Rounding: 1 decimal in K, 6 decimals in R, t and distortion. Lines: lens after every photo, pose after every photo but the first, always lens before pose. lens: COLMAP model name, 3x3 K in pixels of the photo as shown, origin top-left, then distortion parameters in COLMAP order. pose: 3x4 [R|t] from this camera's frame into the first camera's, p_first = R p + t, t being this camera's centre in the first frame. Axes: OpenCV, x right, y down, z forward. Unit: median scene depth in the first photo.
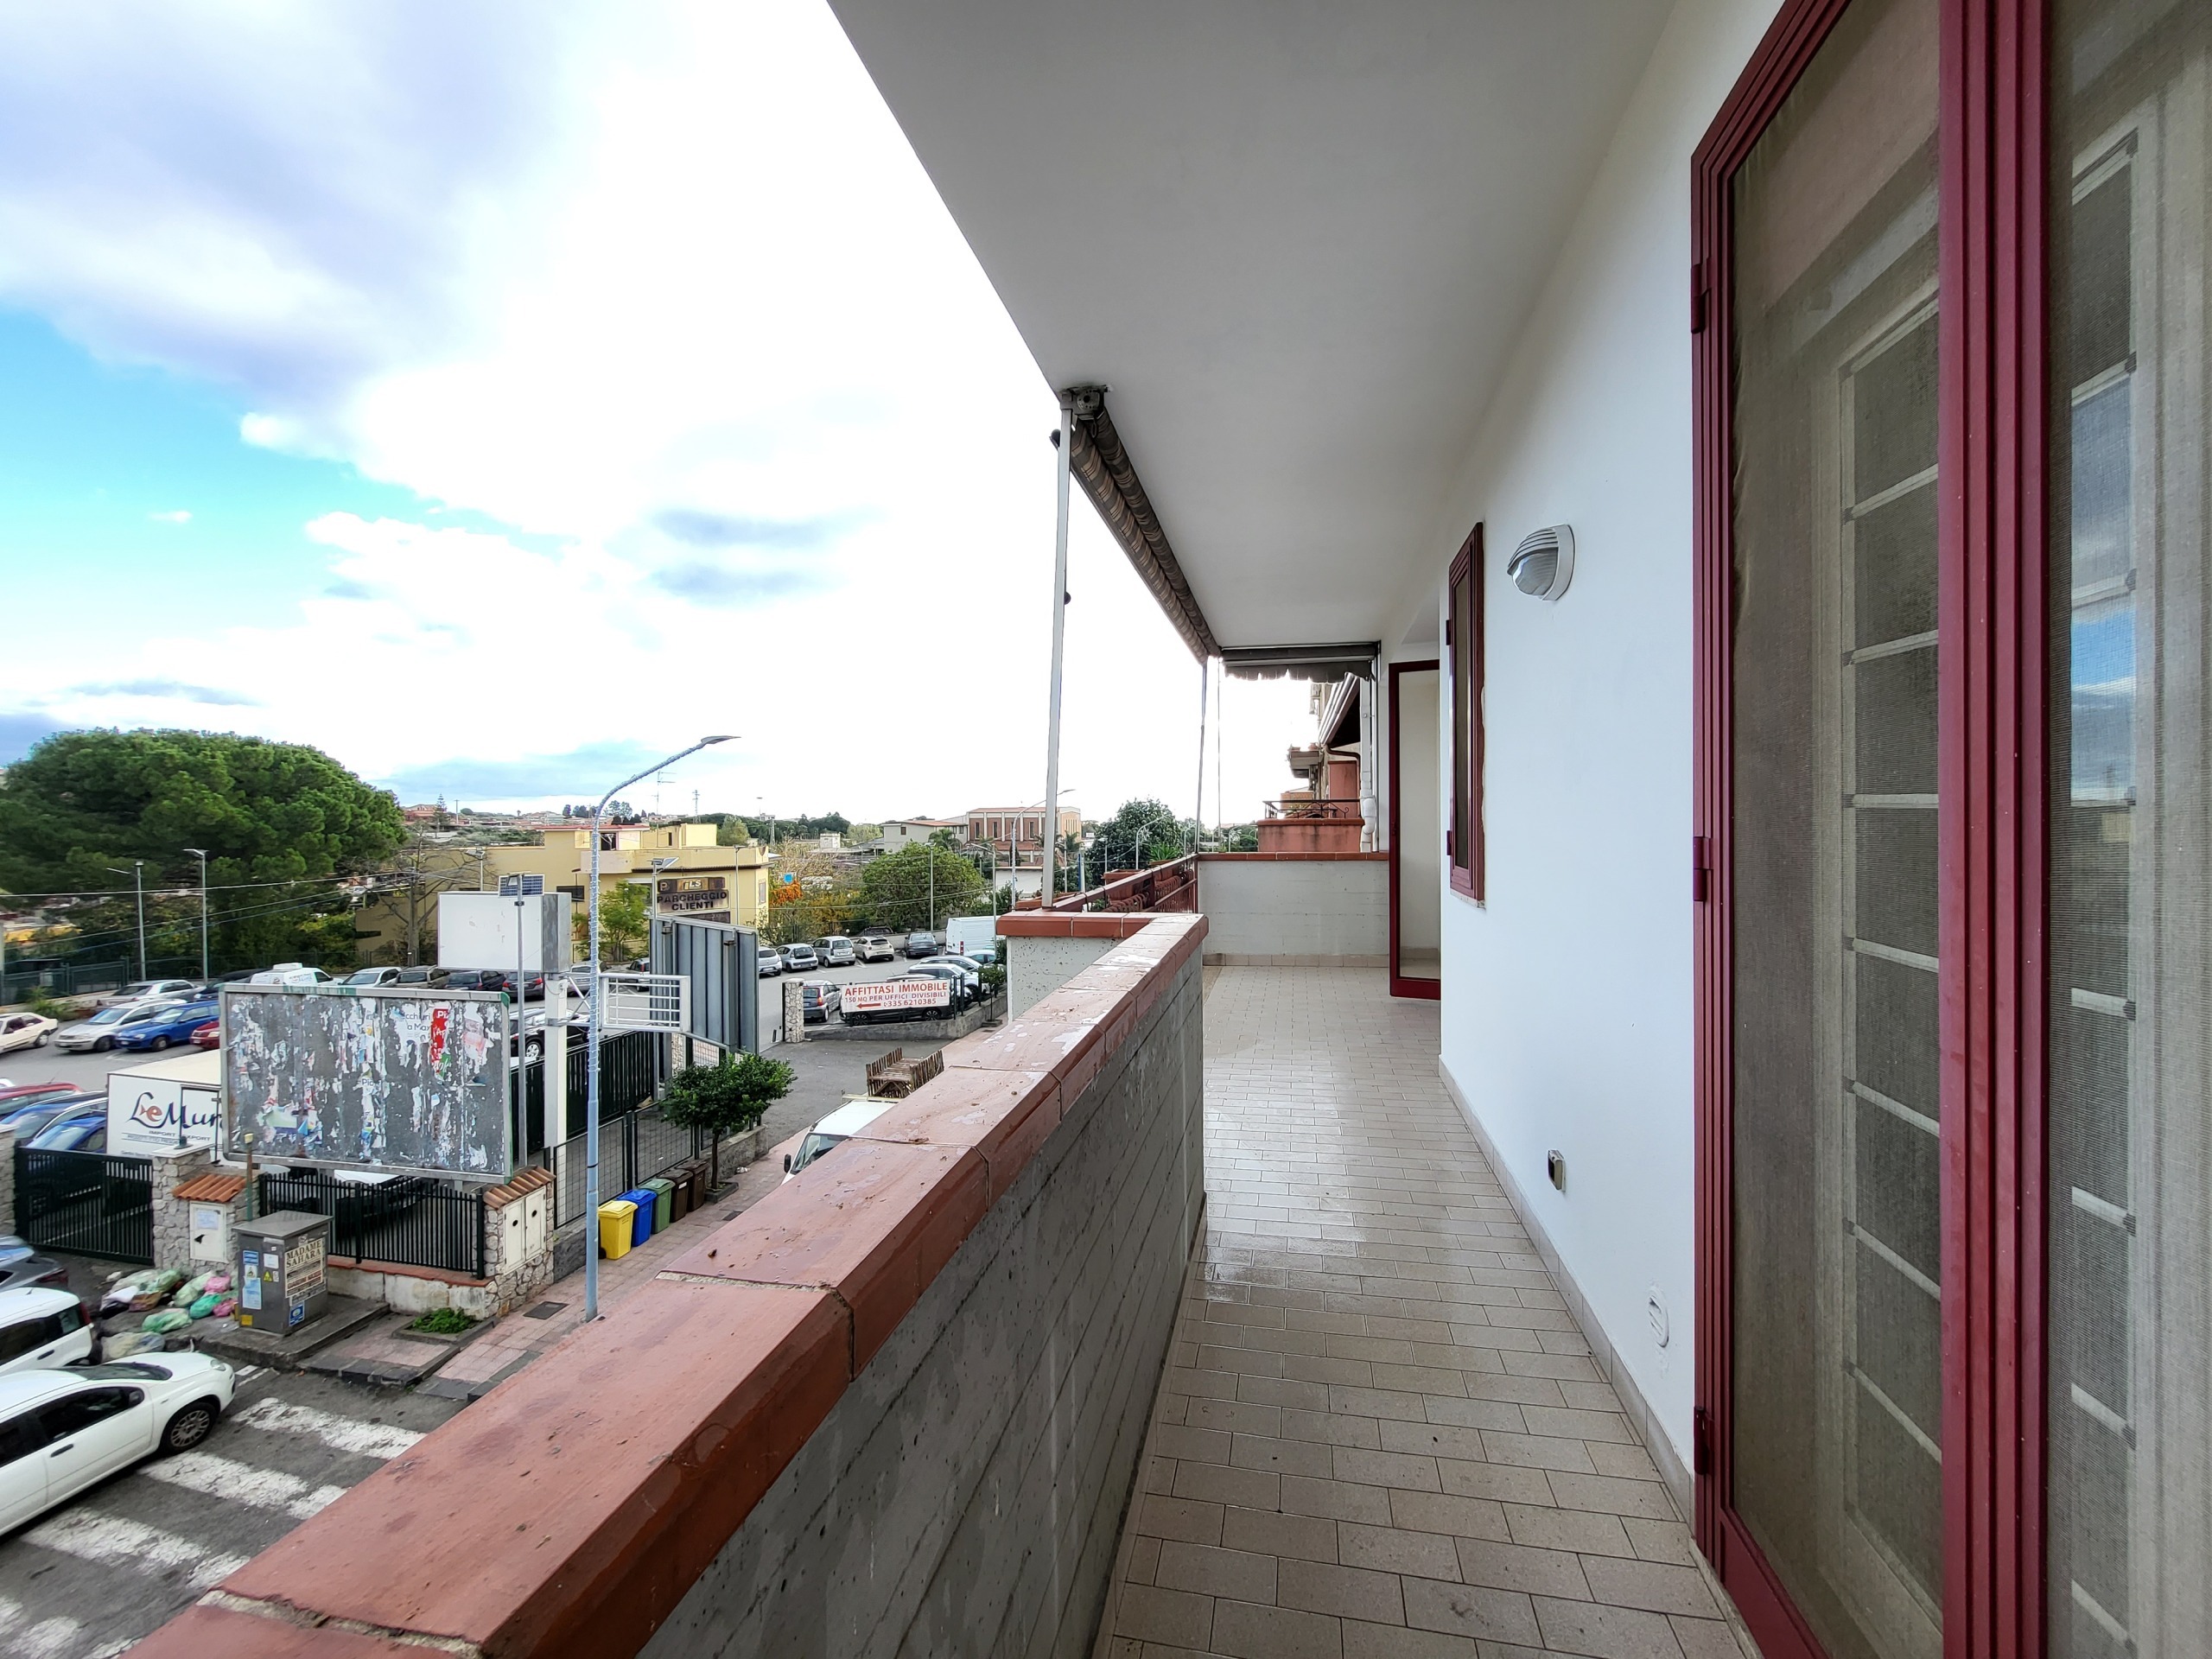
lens RADIAL K [[872.8, 0, 1121.8], [0, 872.8, 823.1], [0, 0, 1]] dist [0.004486, -0.001252]
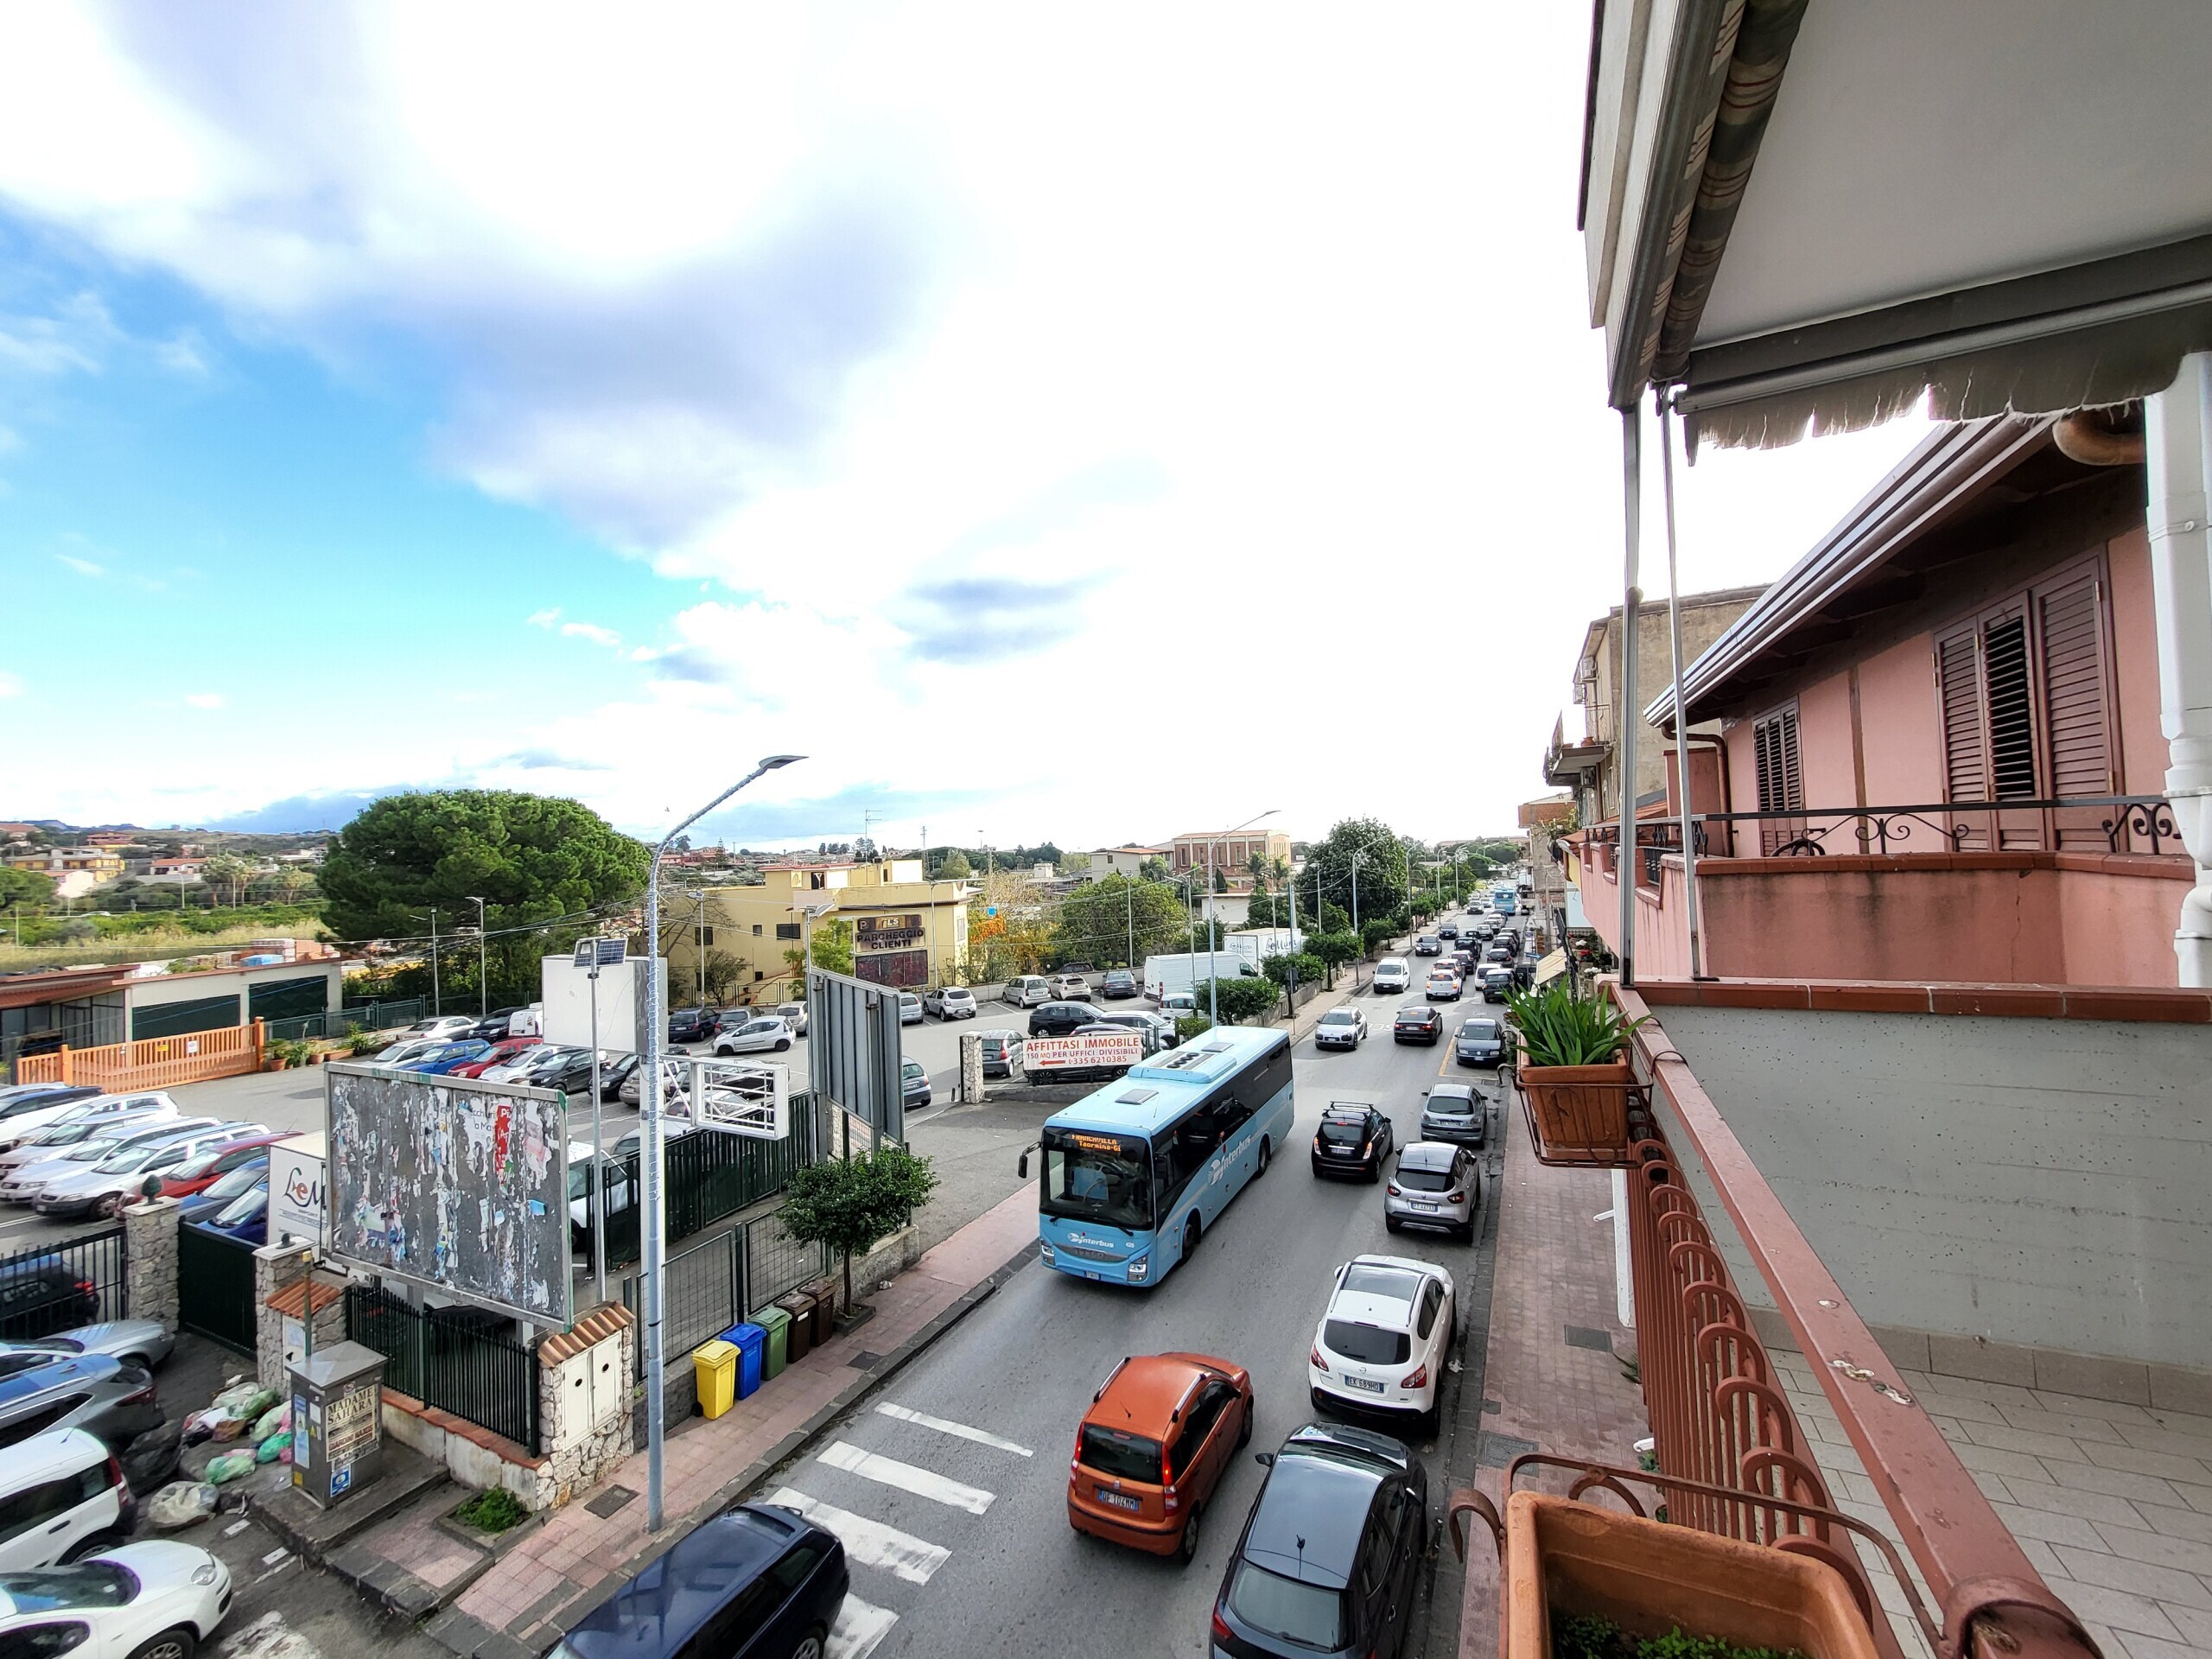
lens RADIAL K [[872.8, 0, 1120.8], [0, 872.8, 827.8], [0, 0, 1]] dist [0.004486, -0.001252]
pose [[0.971026, -0.035814, -0.236275, -0.007450], [0.030604, 0.999202, -0.025682, -0.009157], [0.237006, 0.017707, 0.971347, 0.275940]]
